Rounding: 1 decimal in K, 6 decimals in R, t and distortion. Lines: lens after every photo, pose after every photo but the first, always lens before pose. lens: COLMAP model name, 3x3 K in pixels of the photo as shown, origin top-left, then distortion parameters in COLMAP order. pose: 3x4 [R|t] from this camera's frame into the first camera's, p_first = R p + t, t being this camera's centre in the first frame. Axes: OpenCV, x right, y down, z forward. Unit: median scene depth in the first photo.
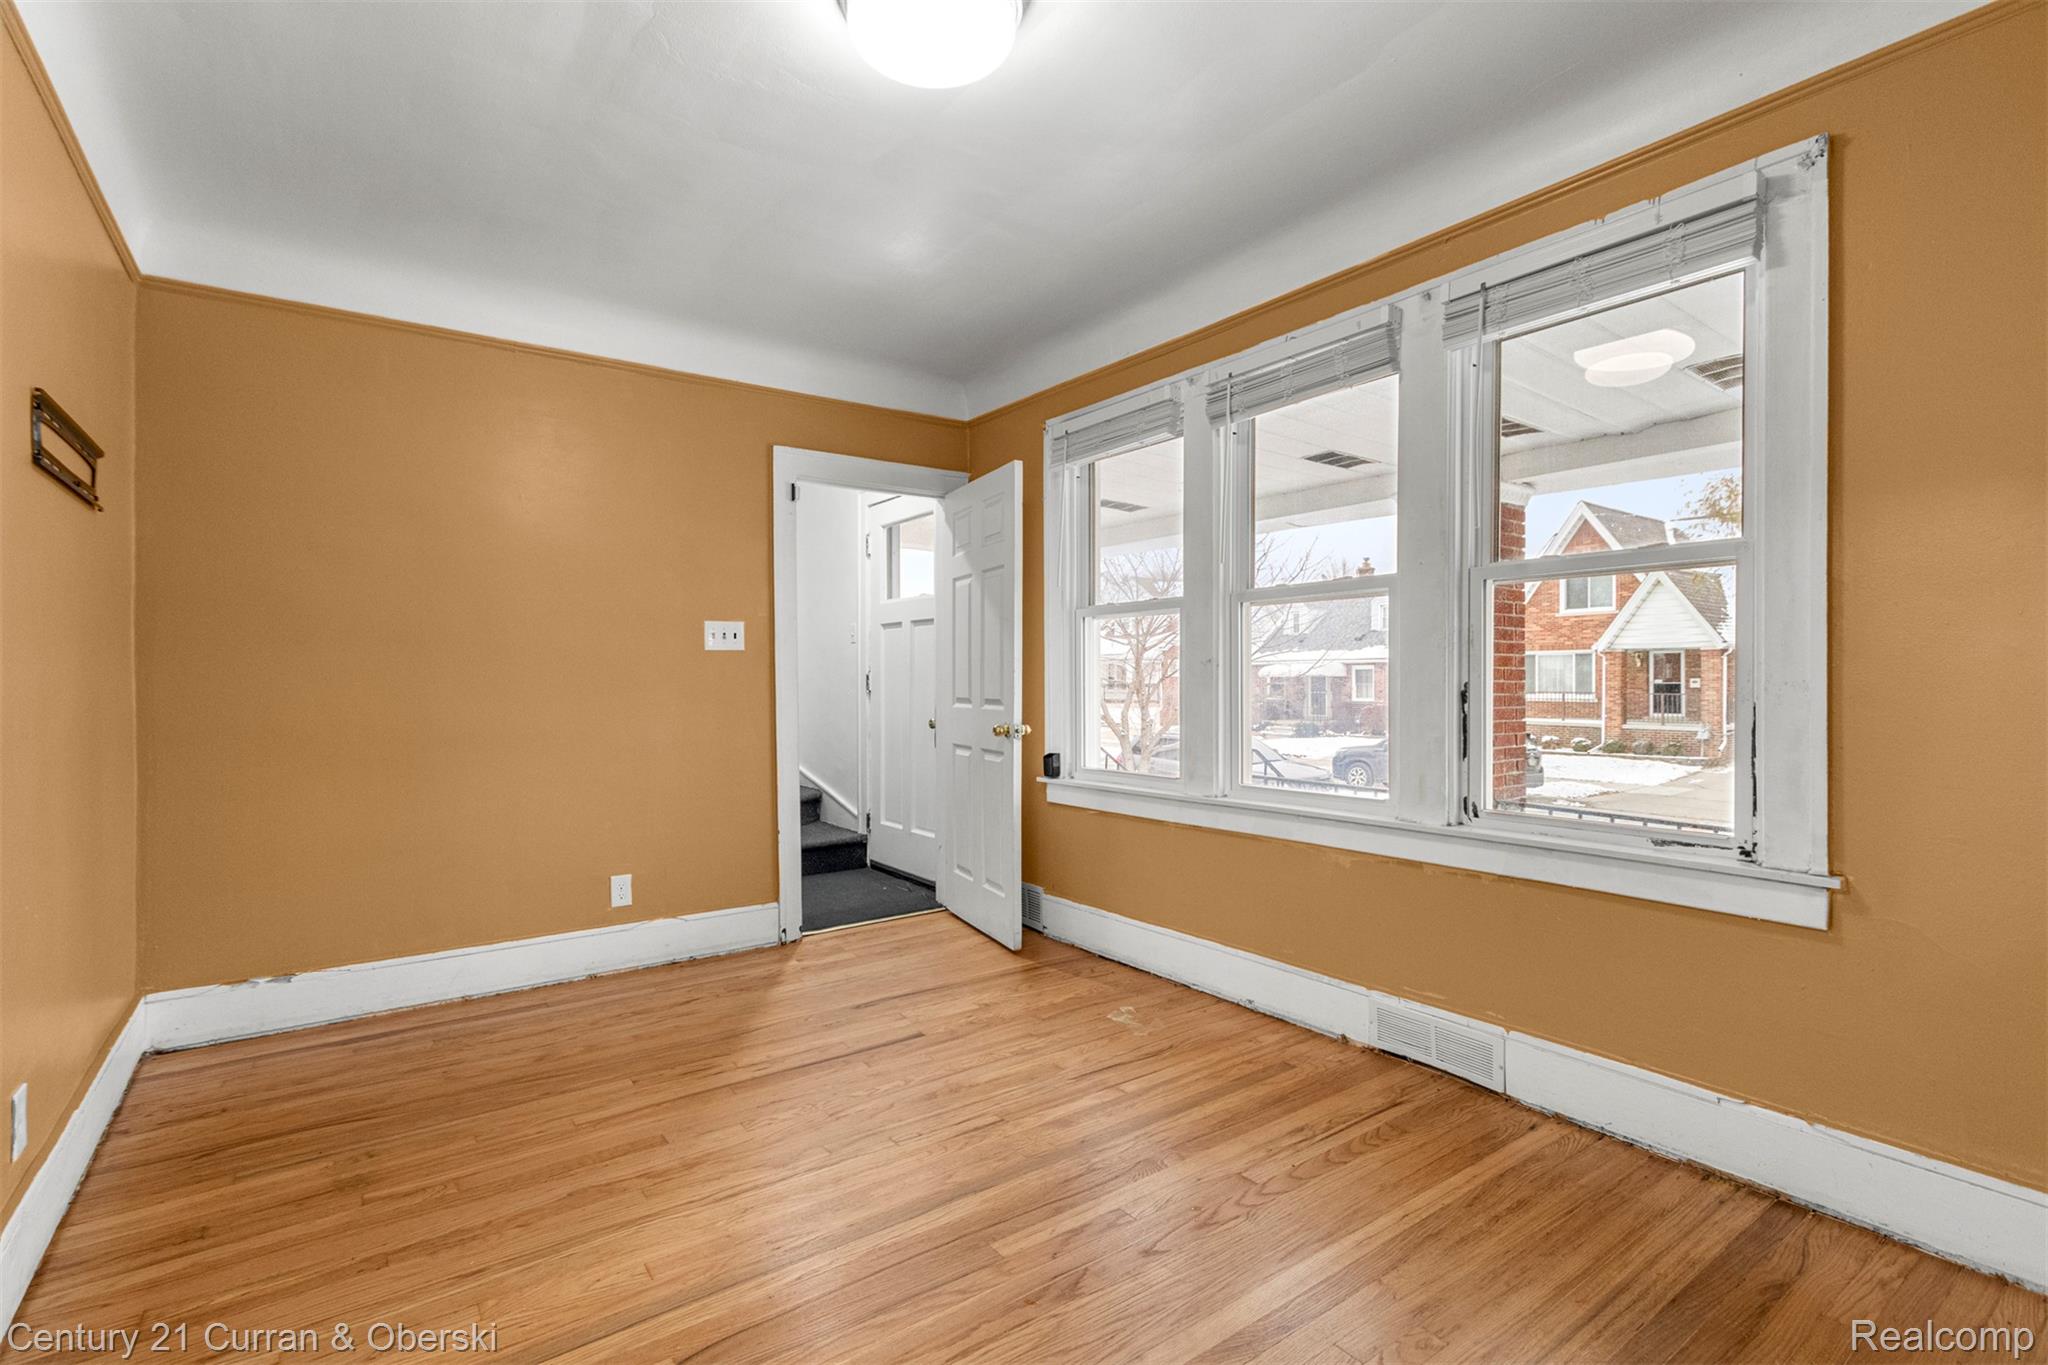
lens RADIAL K [[940.6, 0, 989.4], [0, 940.6, 679.7], [0, 0, 1]] dist [0.008519, -0.000523]
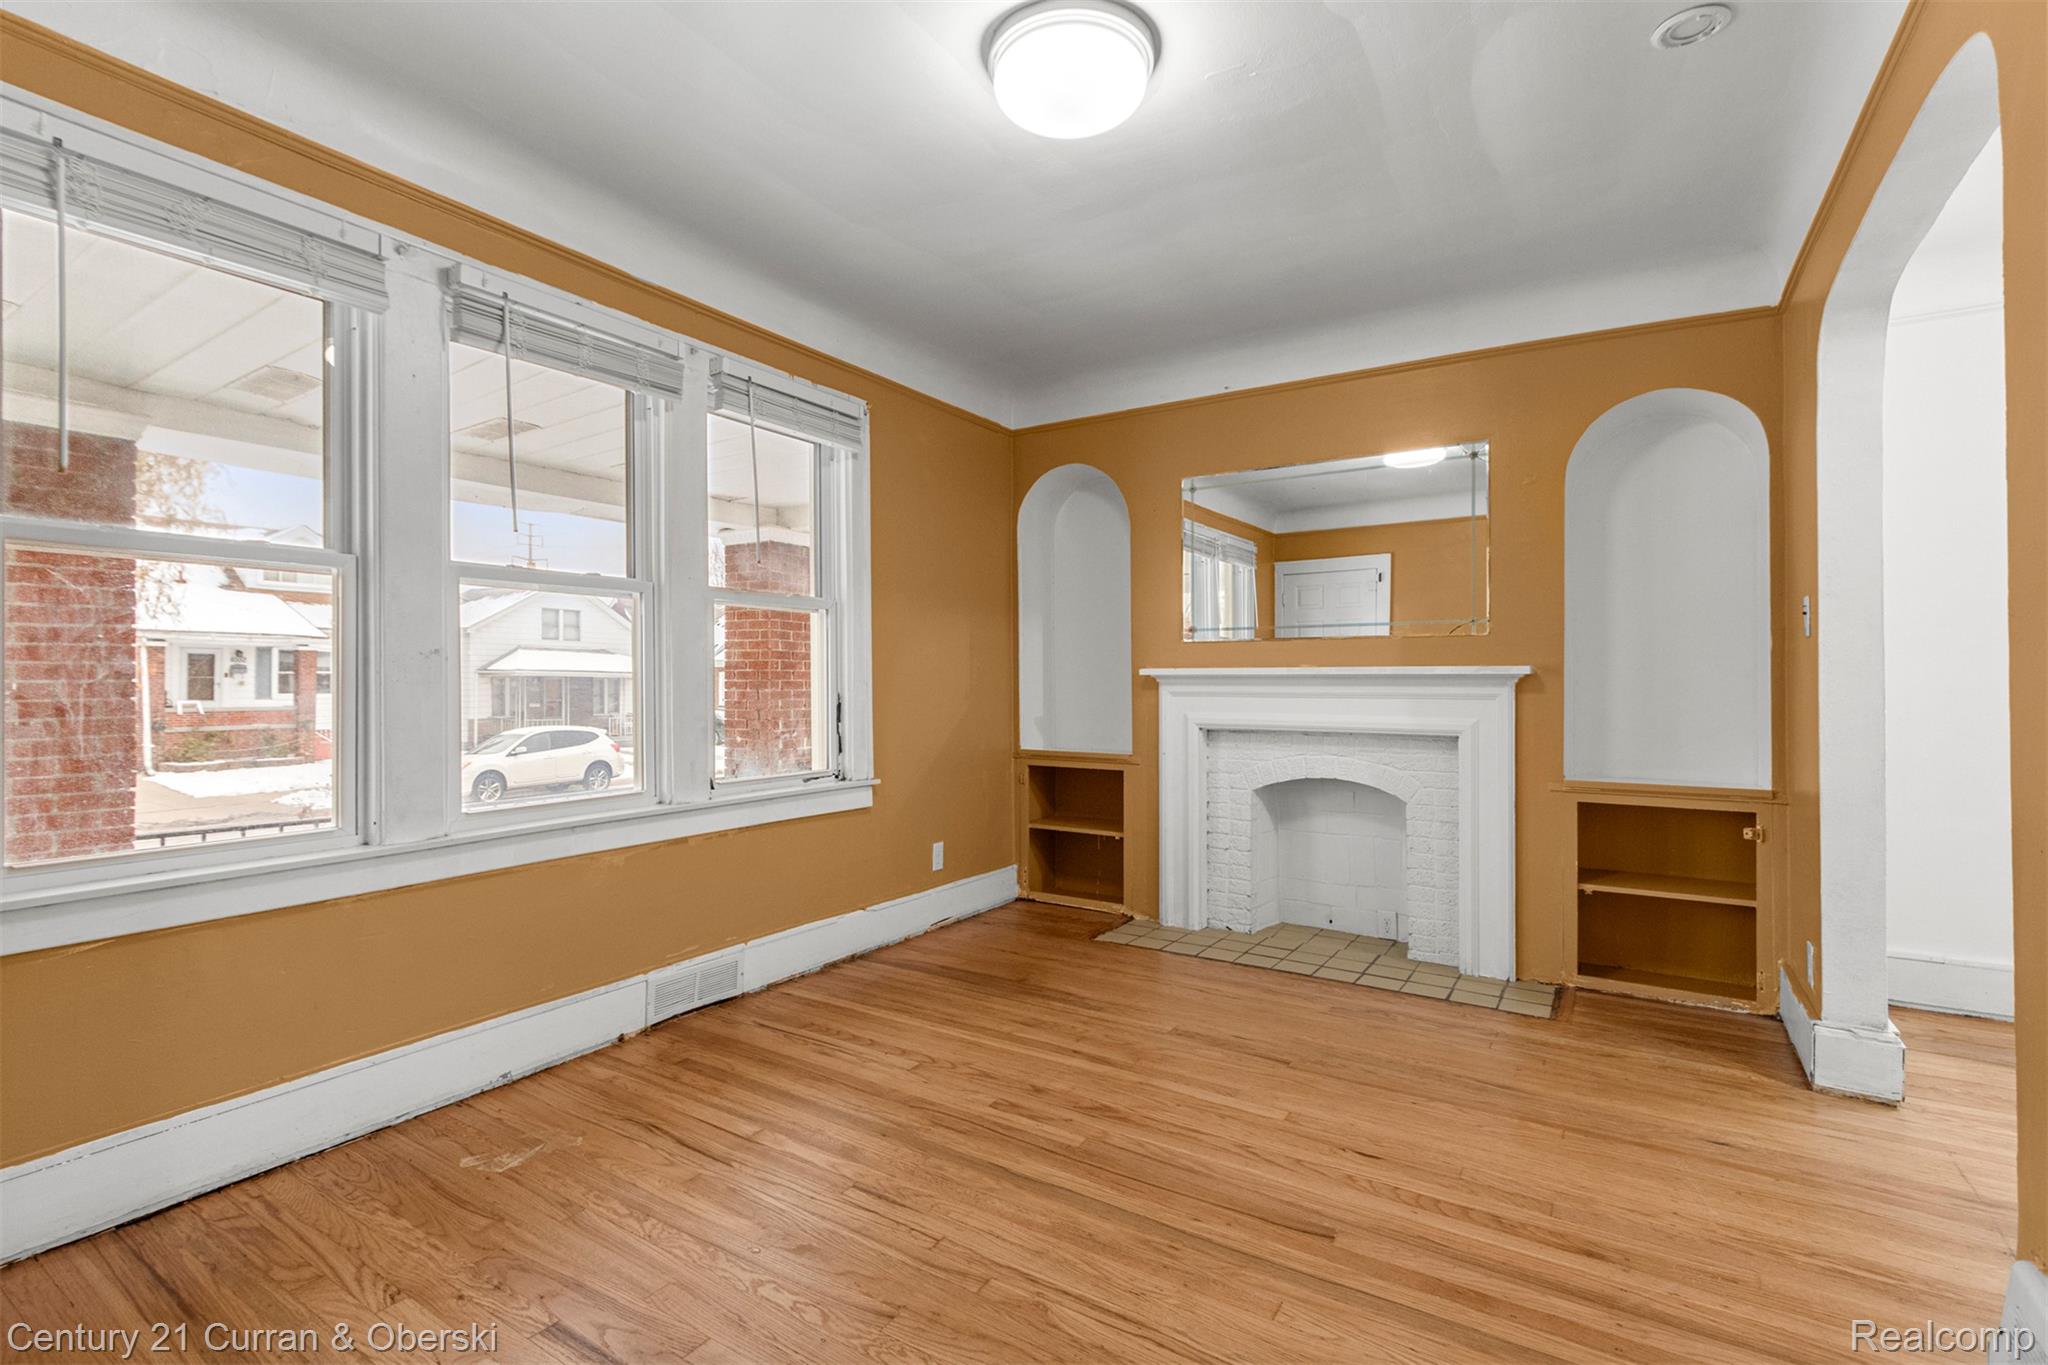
lens RADIAL K [[957.6, 0, 992.0], [0, 957.6, 679.0], [0, 0, 1]] dist [0.004217, -0.002813]
pose [[-0.374874, 0.005664, 0.927059, -0.822306], [0.002227, 0.999984, -0.005209, 0.007336], [-0.927073, 0.000112, -0.374880, 1.171431]]
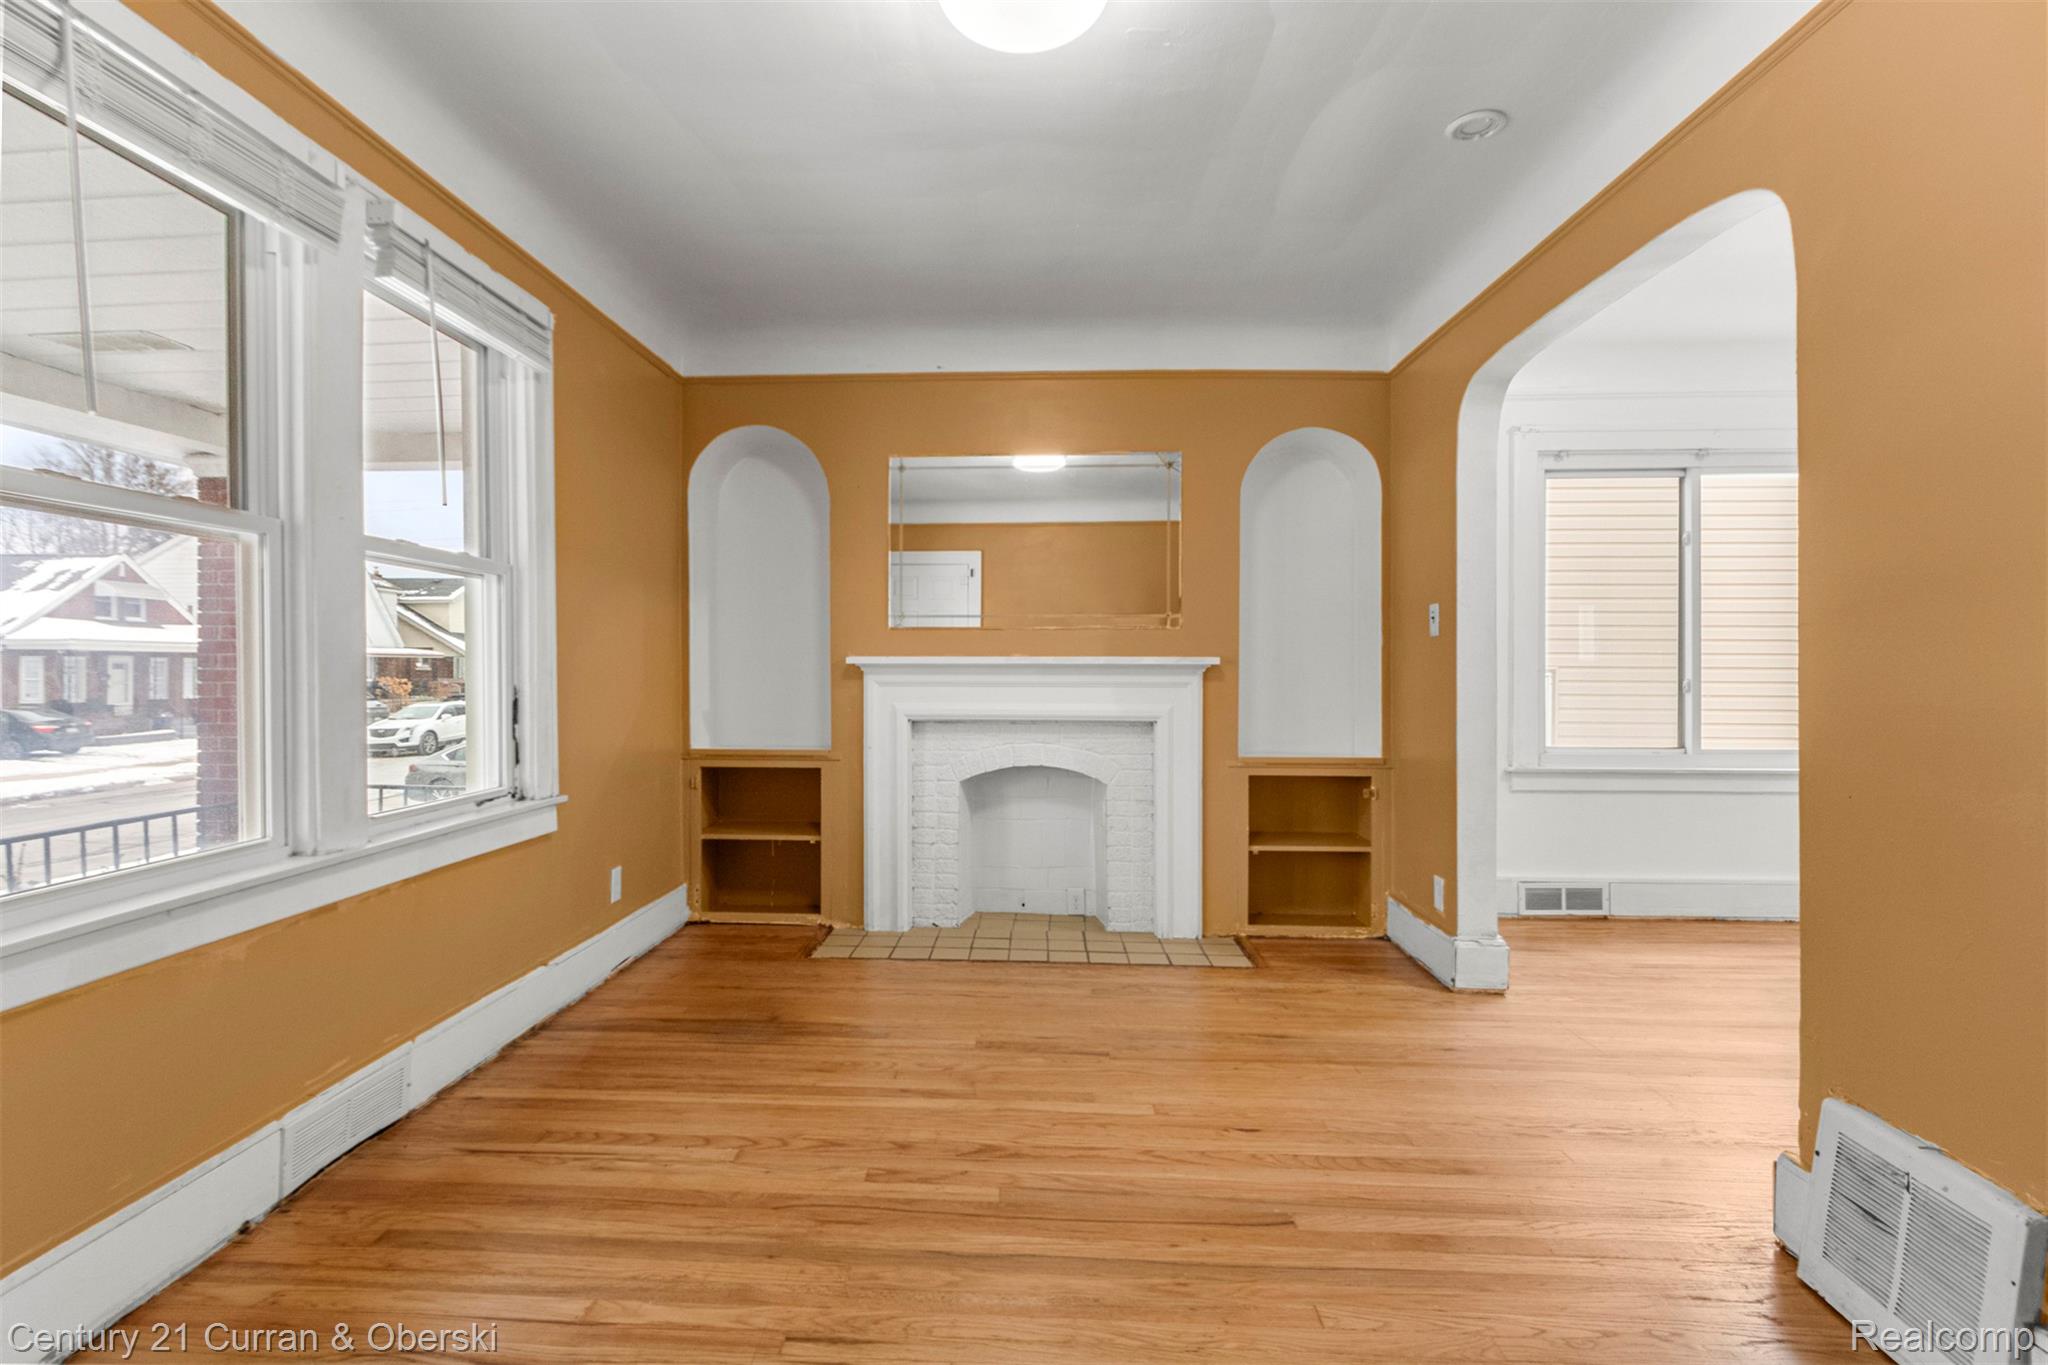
lens RADIAL K [[957.6, 0, 1005.2], [0, 957.6, 670.3], [0, 0, 1]] dist [0.004217, -0.002813]
pose [[-0.797205, 0.002555, 0.603703, -0.492112], [0.002135, 0.999997, -0.001412, 0.005617], [-0.603705, 0.000163, -0.797208, 1.390002]]
